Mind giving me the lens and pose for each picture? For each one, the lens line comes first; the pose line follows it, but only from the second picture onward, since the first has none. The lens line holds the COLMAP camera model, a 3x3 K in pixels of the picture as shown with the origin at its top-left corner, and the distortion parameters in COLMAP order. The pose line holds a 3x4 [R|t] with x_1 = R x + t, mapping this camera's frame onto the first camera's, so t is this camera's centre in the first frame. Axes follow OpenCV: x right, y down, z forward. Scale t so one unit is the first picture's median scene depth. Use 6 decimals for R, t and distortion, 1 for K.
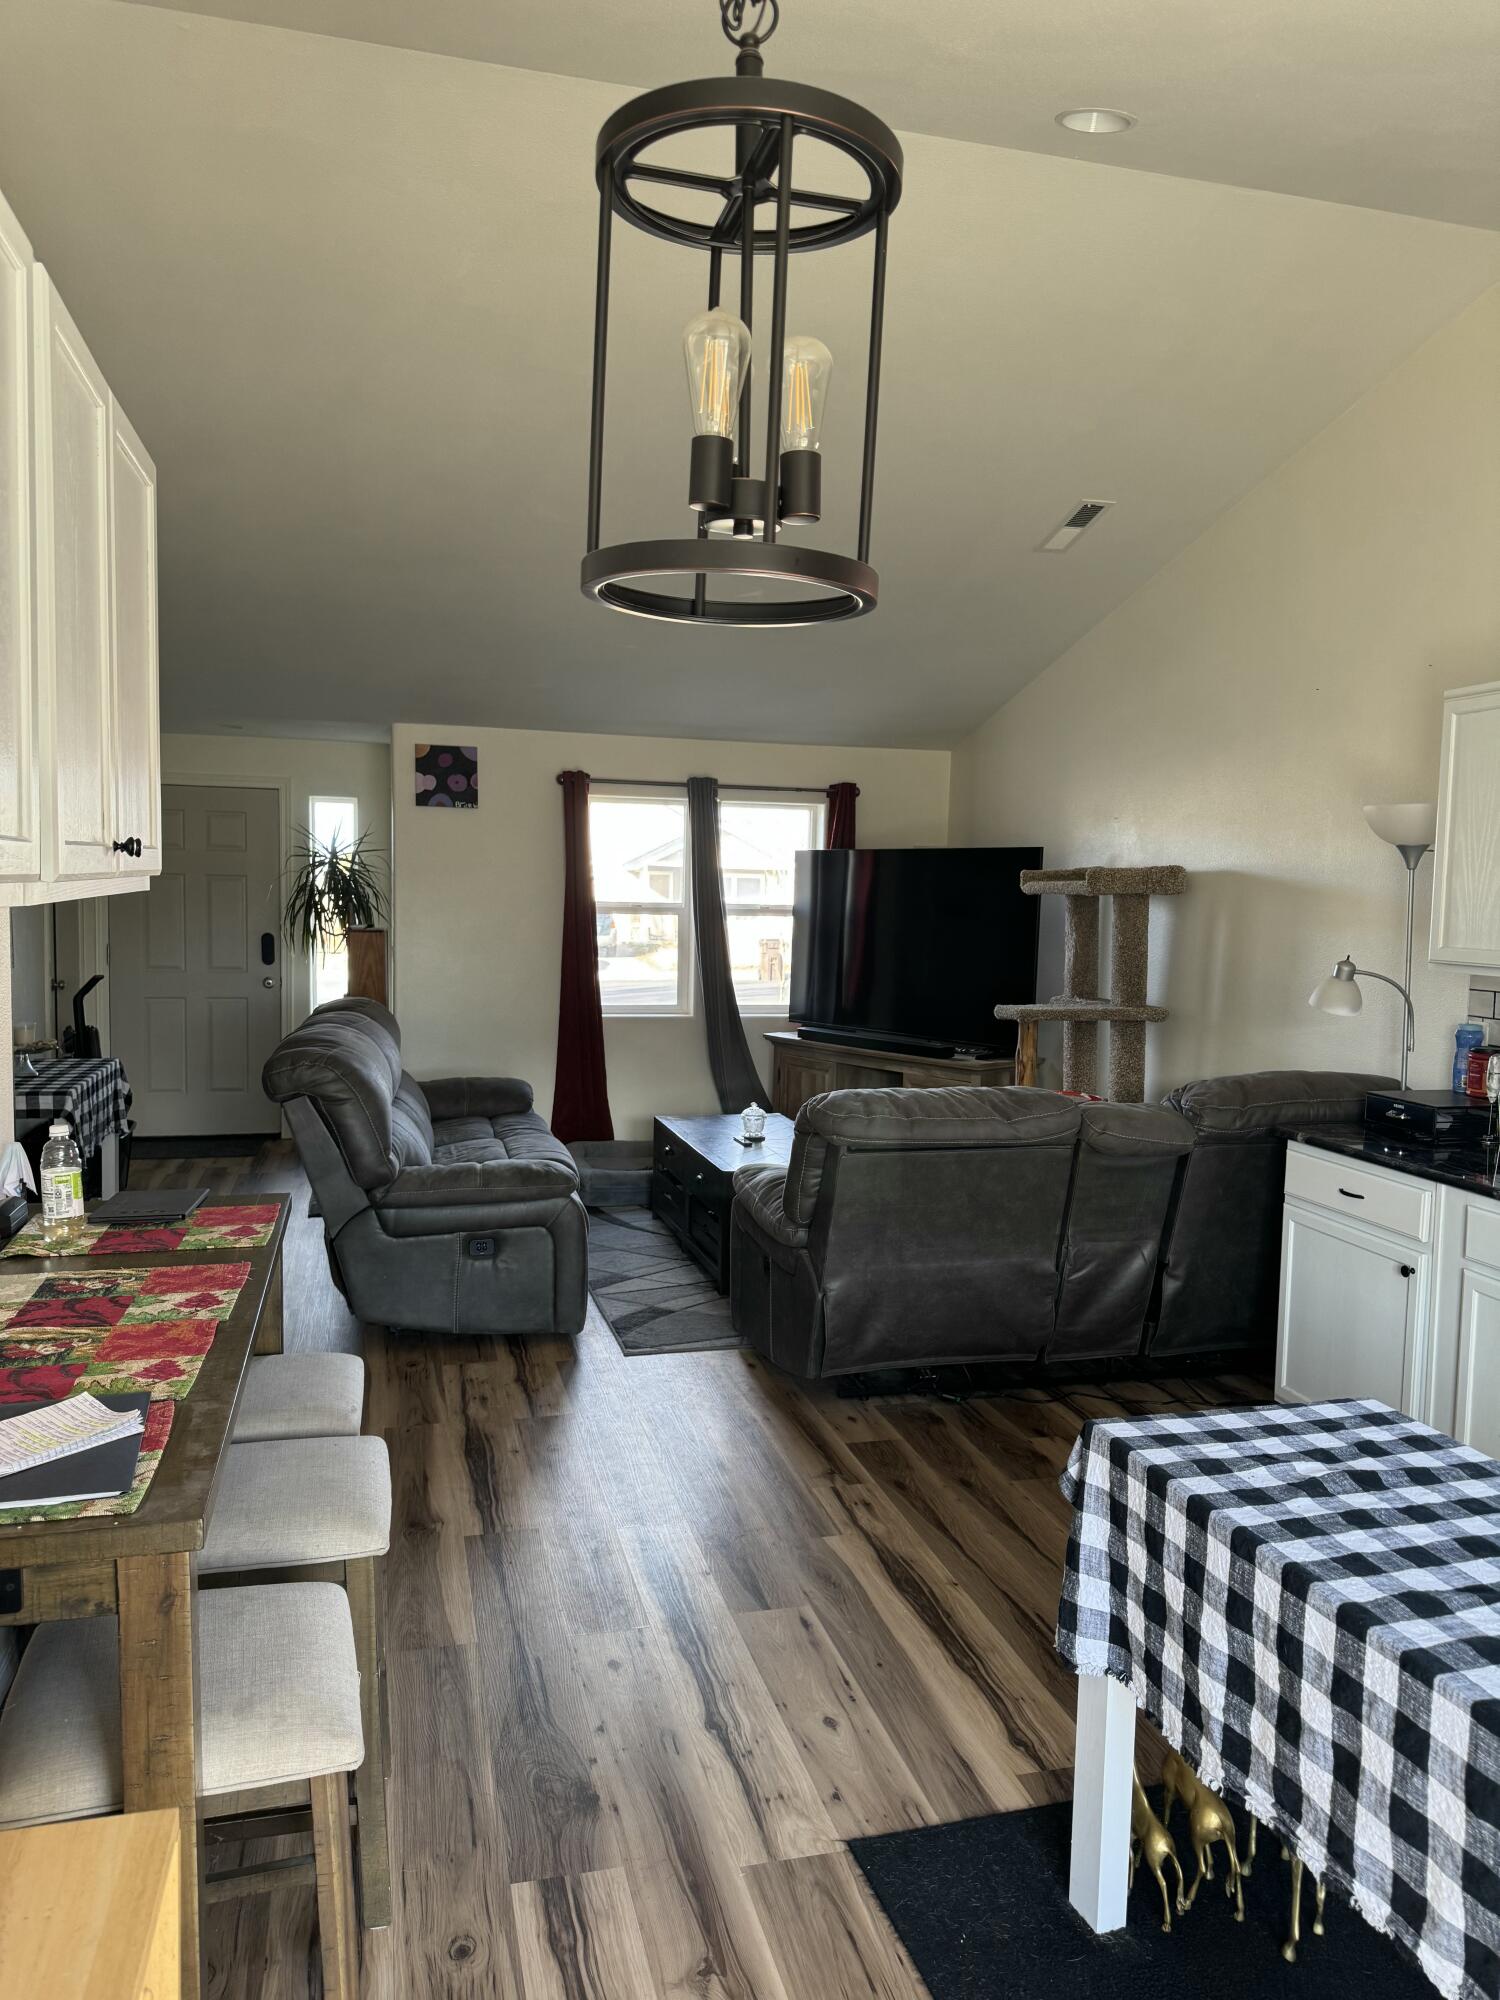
lens RADIAL K [[1394.5, 0, 748.8], [0, 1394.5, 991.1], [0, 0, 1]] dist [0.136428, -0.233423]
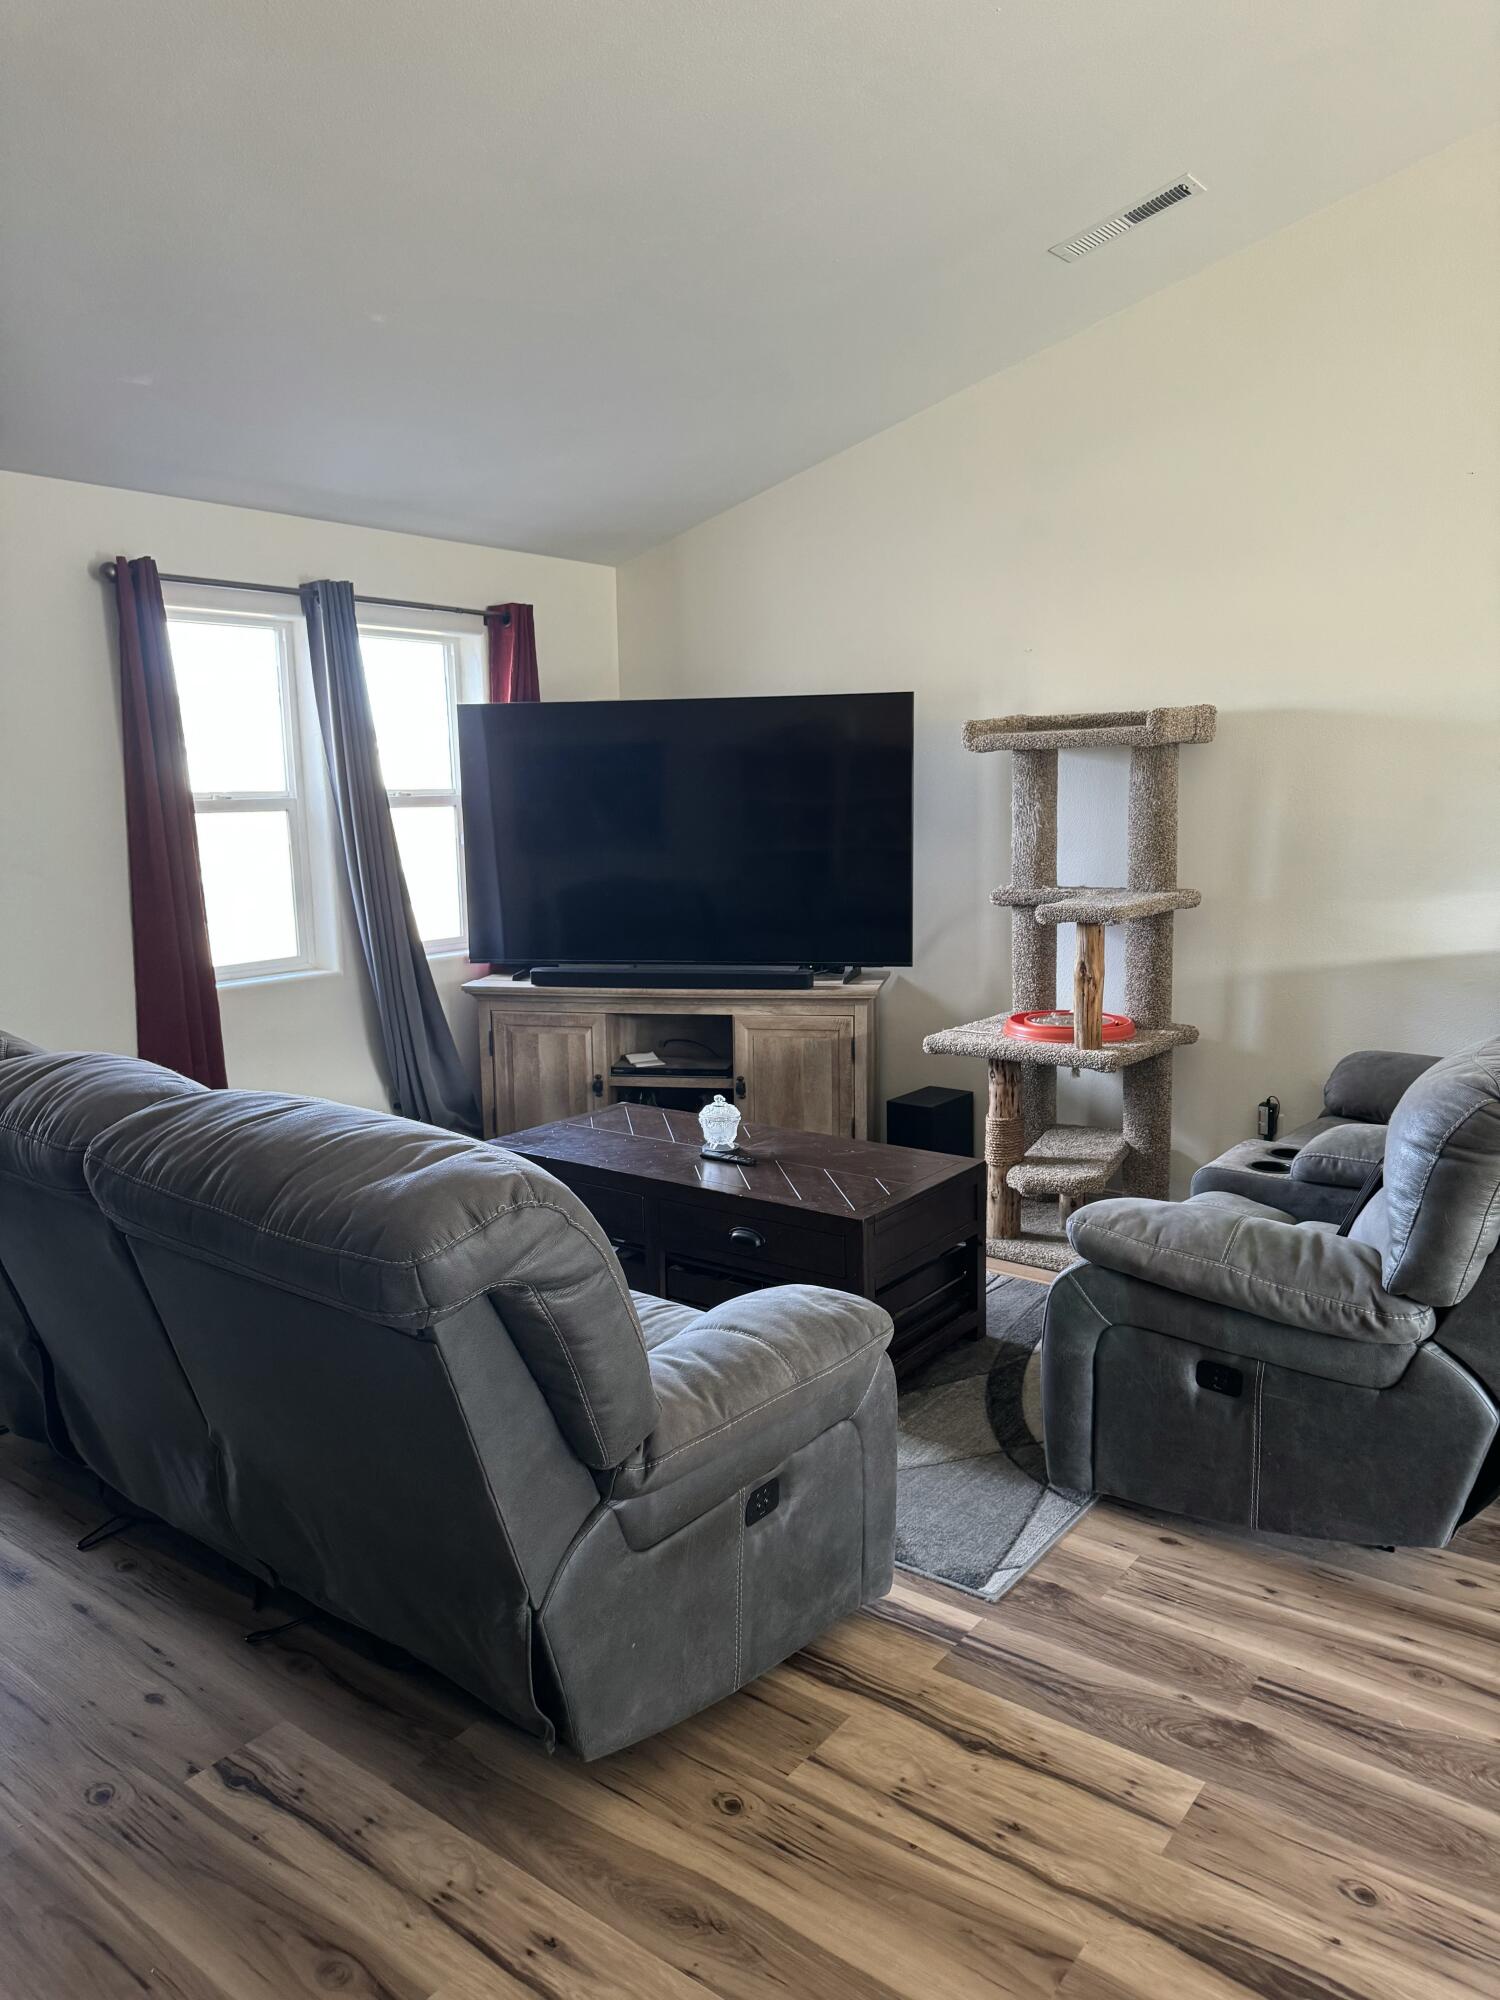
lens RADIAL K [[1413.0, 0, 752.0], [0, 1413.0, 995.0], [0, 0, 1]] dist [-0.000655, -0.005521]
pose [[0.789239, -0.125439, 0.601138, -0.292440], [0.078807, 0.991510, 0.103431, -0.023922], [-0.609009, -0.034258, 0.792423, 0.401379]]
